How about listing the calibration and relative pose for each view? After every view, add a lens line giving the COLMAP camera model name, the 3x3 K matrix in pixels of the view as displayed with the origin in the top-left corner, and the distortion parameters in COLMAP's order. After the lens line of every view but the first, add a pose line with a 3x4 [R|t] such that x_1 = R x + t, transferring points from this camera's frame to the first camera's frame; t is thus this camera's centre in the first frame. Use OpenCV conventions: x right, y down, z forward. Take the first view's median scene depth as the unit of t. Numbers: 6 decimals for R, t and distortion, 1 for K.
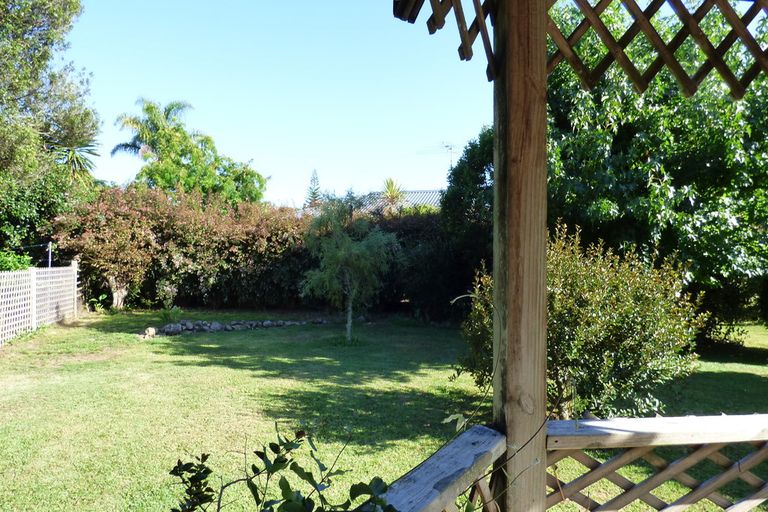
lens RADIAL K [[495.4, 0, 389.4], [0, 495.4, 263.3], [0, 0, 1]] dist [-0.015627, 0.000792]
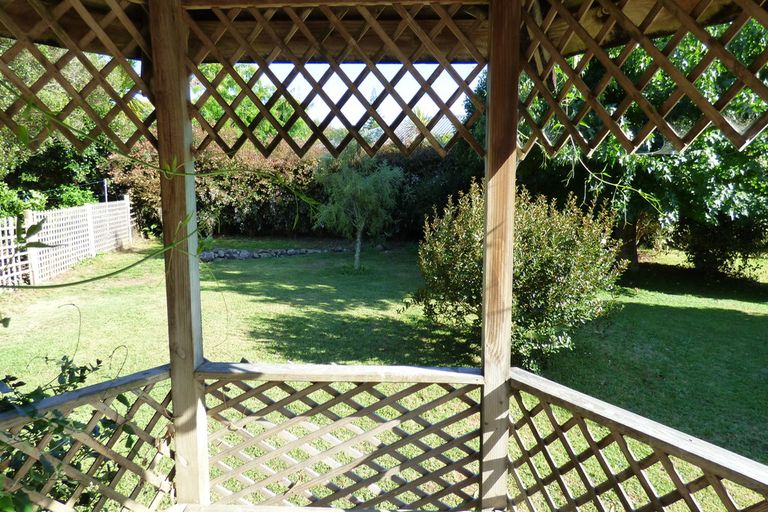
lens RADIAL K [[495.4, 0, 377.8], [0, 495.4, 251.7], [0, 0, 1]] dist [-0.015627, 0.000792]
pose [[0.988639, 0.011438, -0.149877, 0.108484], [0.009366, 0.990475, 0.137372, -0.026890], [0.150020, -0.137215, 0.979115, -0.048985]]
